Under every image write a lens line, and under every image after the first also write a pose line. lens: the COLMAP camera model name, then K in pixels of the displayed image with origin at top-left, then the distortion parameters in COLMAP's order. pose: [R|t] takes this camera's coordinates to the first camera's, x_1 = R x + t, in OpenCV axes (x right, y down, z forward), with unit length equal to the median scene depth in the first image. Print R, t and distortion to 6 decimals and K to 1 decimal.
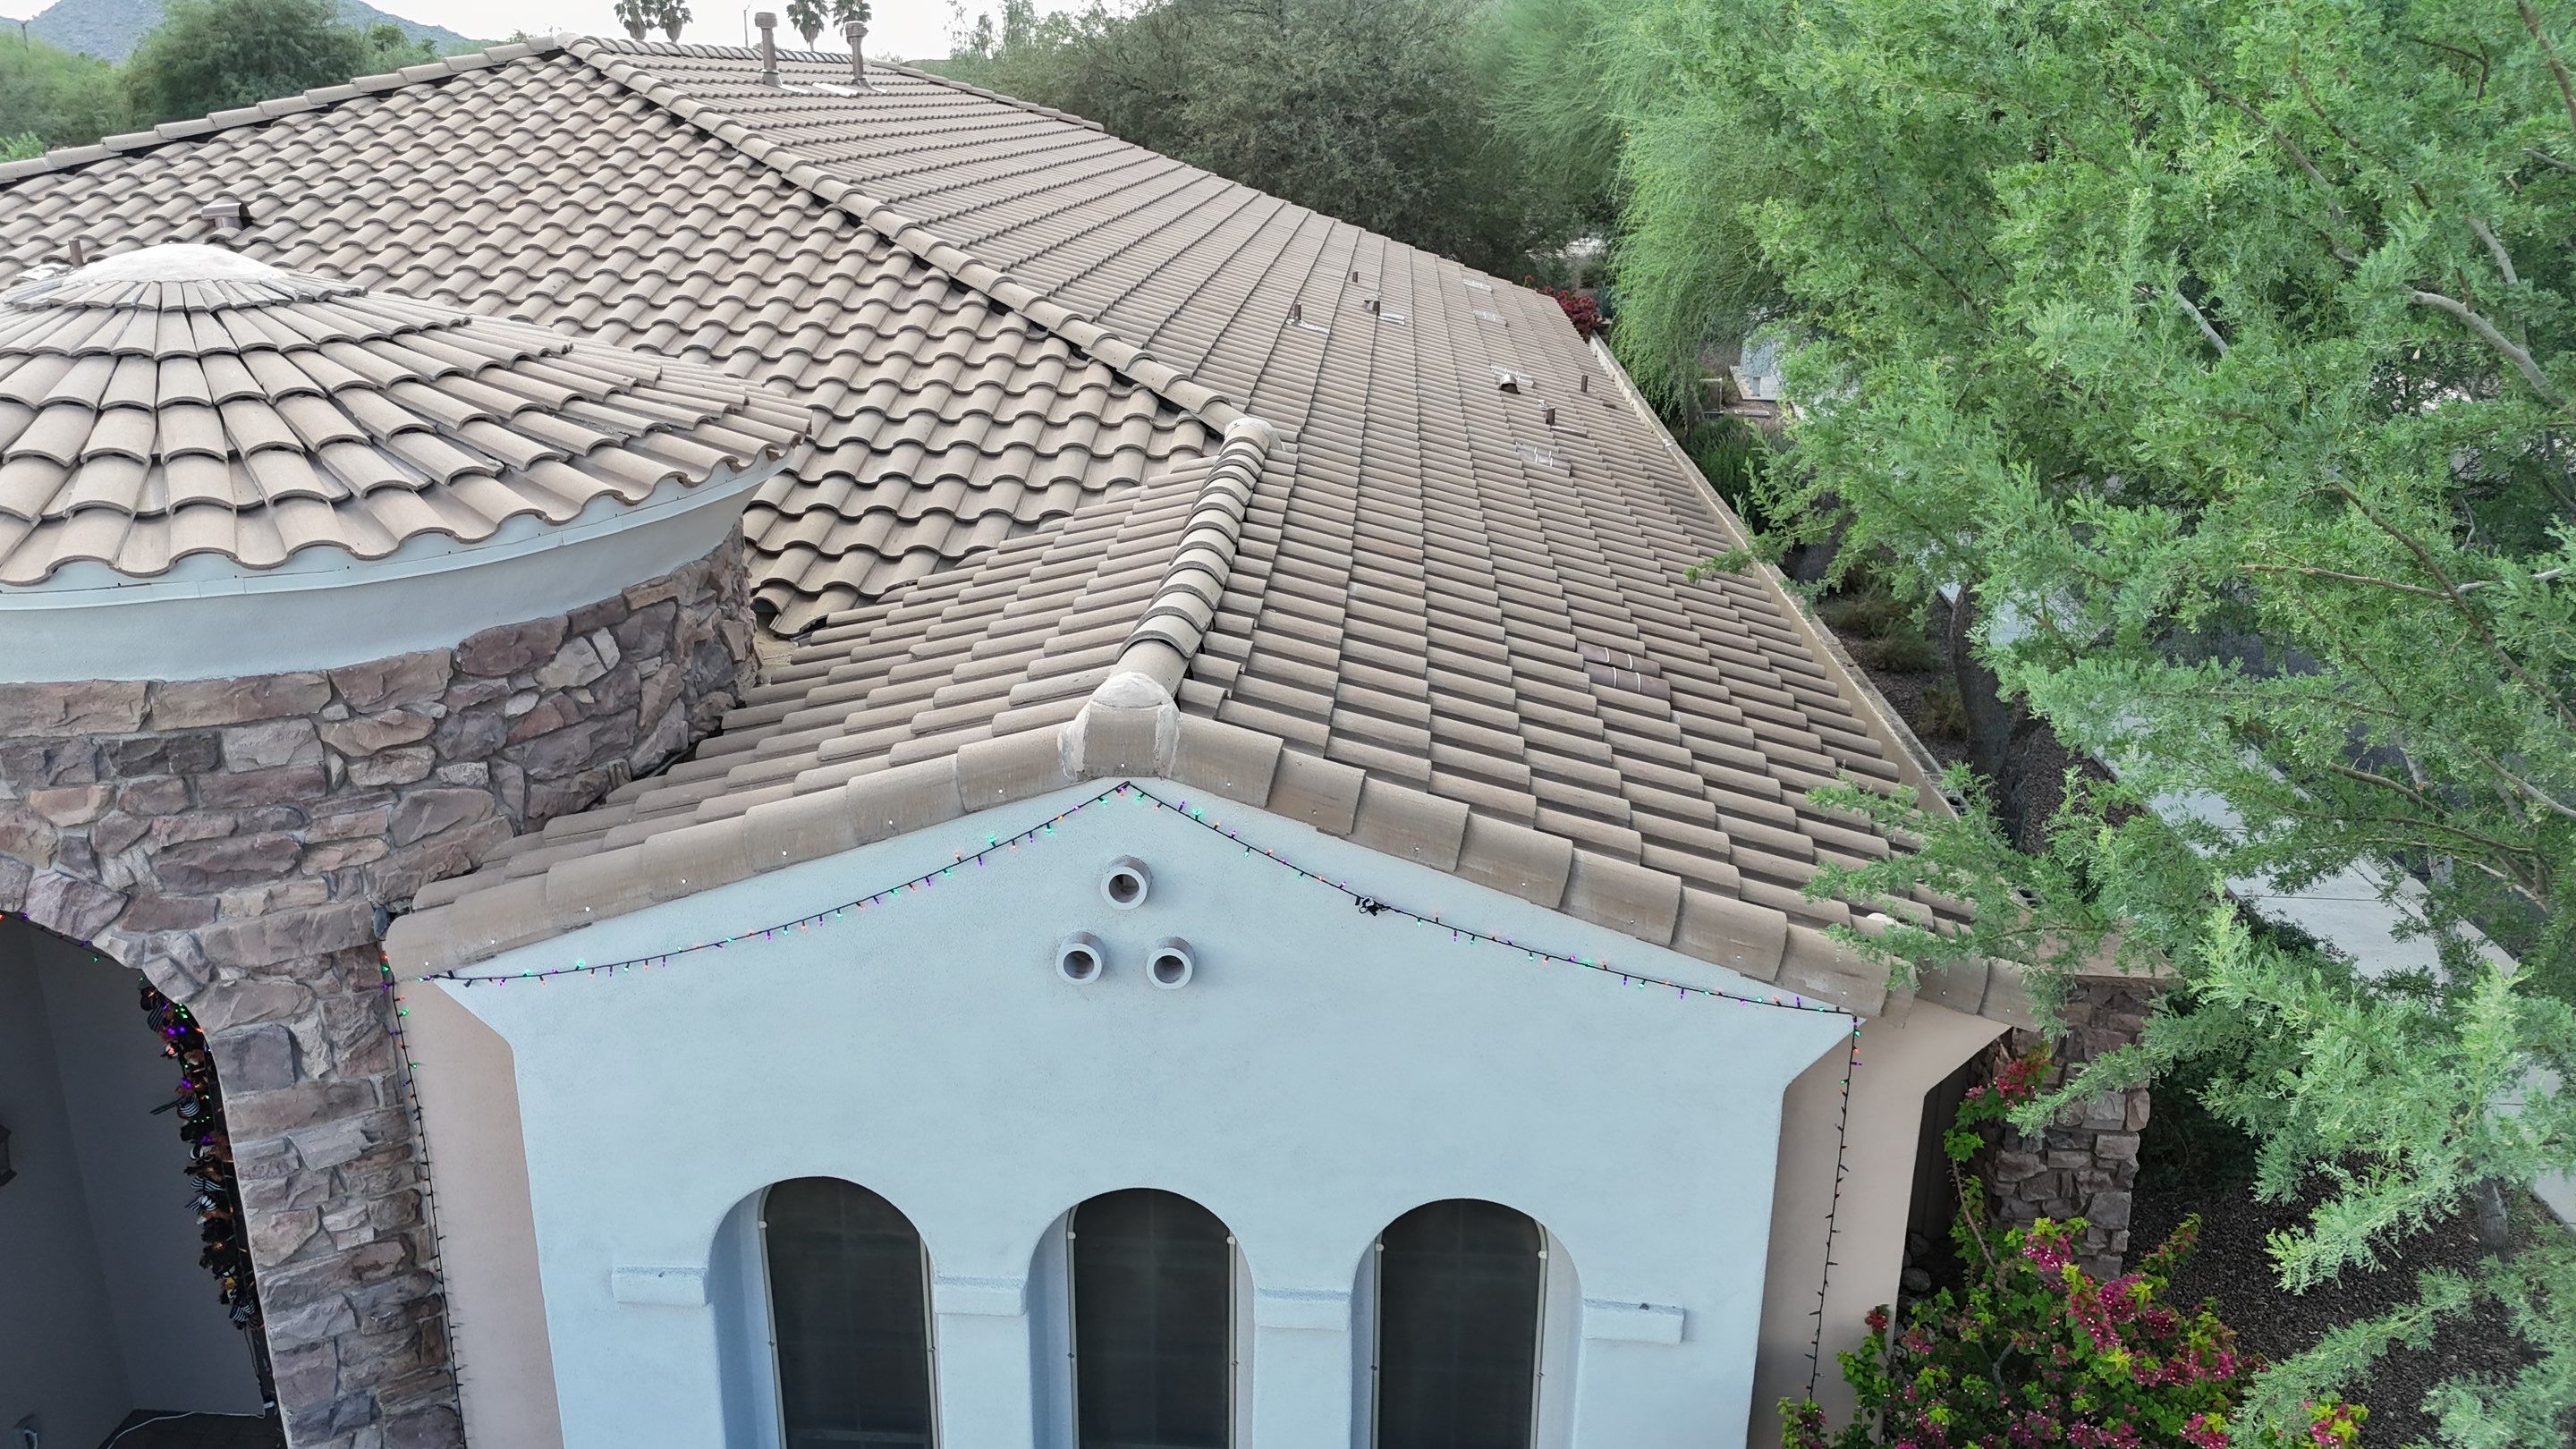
lens RADIAL K [[1879.6, 0, 1306.5], [0, 1879.6, 728.6], [0, 0, 1]] dist [0.070348, -0.084134]
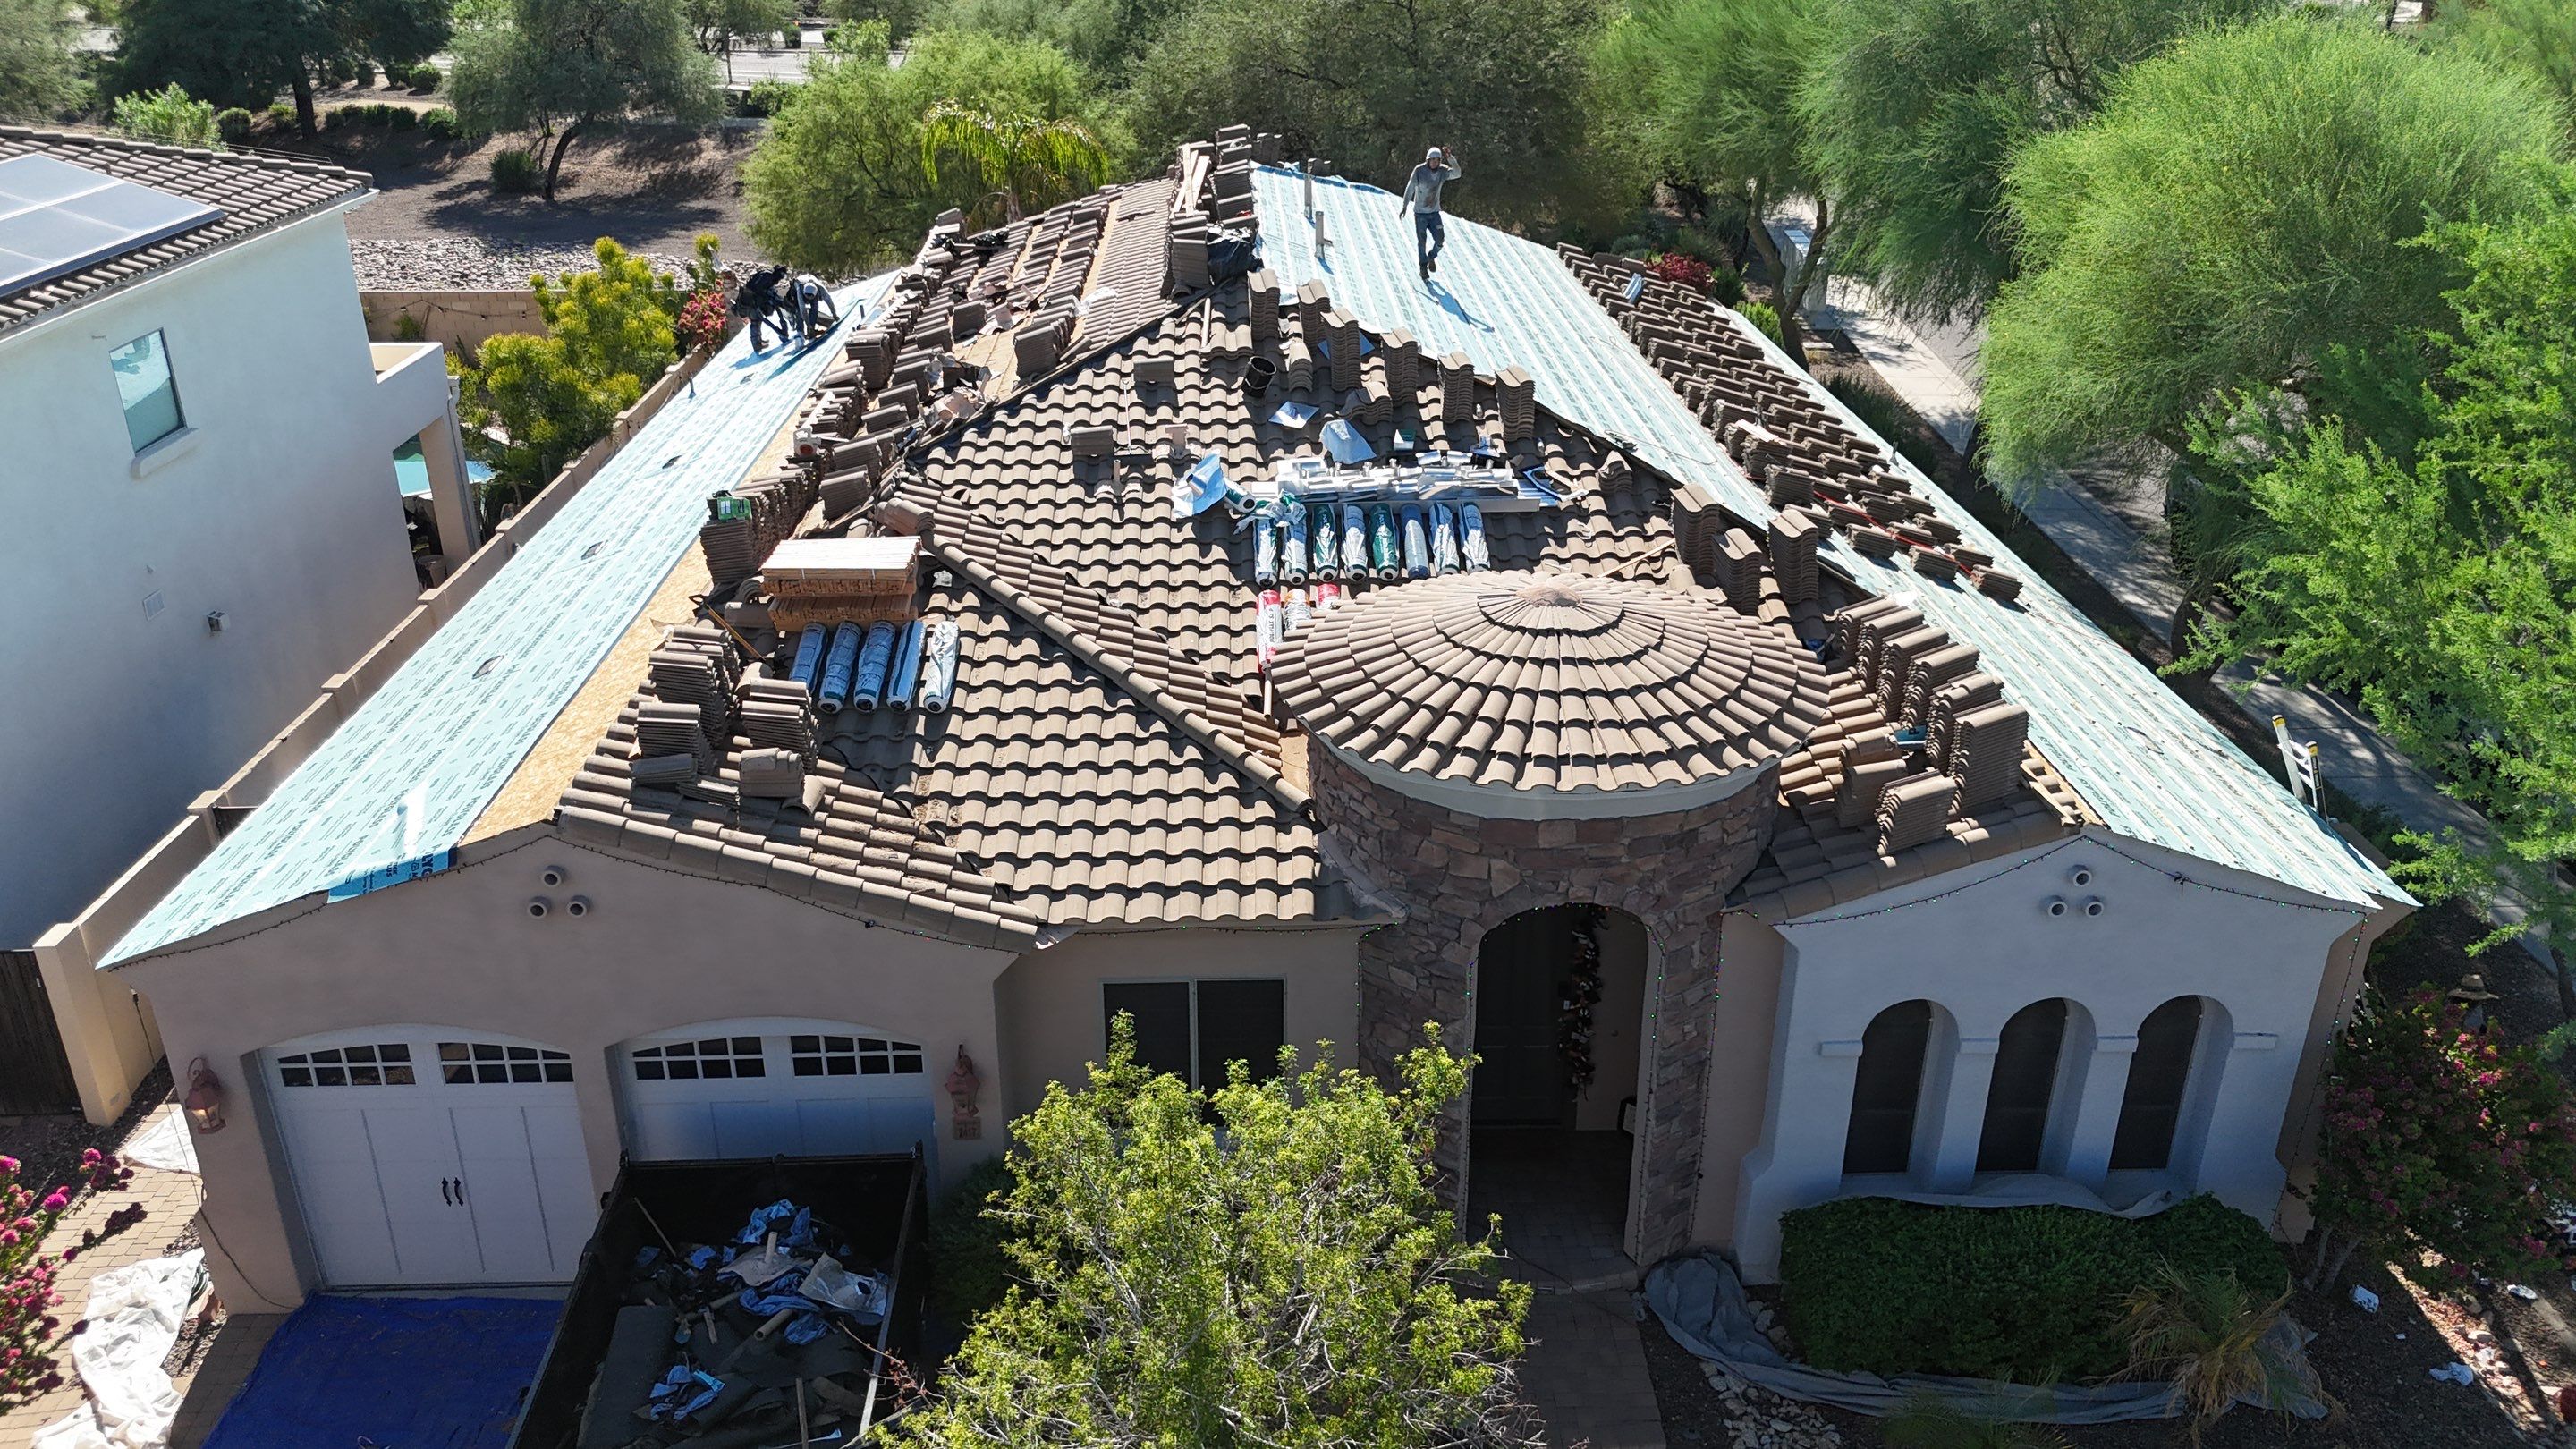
lens RADIAL K [[1910.2, 0, 1288.3], [0, 1910.2, 722.0], [0, 0, 1]] dist [0.050879, -0.046410]
pose [[0.996547, -0.043414, 0.070779, -0.216142], [0.036256, 0.994382, 0.099449, -0.067334], [-0.074699, -0.096539, 0.992522, -0.231621]]
